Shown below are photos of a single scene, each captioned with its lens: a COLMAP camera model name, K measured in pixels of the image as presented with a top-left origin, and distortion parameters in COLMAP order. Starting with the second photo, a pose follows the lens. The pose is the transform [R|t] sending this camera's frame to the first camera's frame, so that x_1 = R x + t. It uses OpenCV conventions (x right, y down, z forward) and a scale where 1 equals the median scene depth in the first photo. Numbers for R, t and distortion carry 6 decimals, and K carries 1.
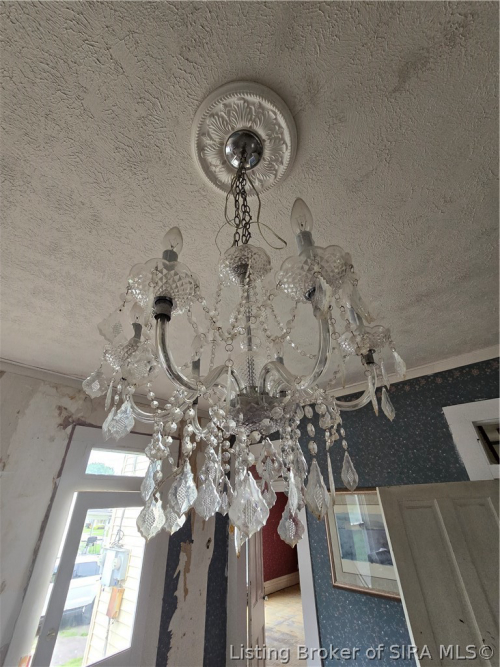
lens RADIAL K [[271.1, 0, 246.7], [0, 271.1, 333.1], [0, 0, 1]] dist [-0.002050, -0.000115]
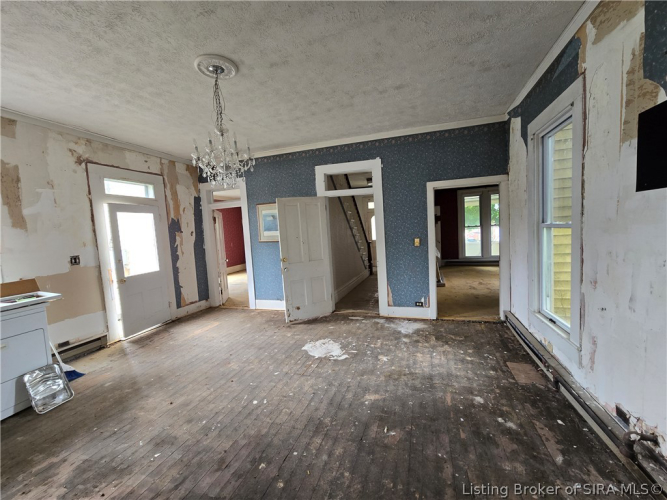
lens RADIAL K [[271.1, 0, 333.5], [0, 271.1, 249.0], [0, 0, 1]] dist [-0.002050, -0.000115]
pose [[0.900957, -0.071789, 0.427929, -0.093072], [-0.186040, 0.827061, 0.530434, -0.322038], [-0.392002, -0.557510, 0.731790, -0.918850]]
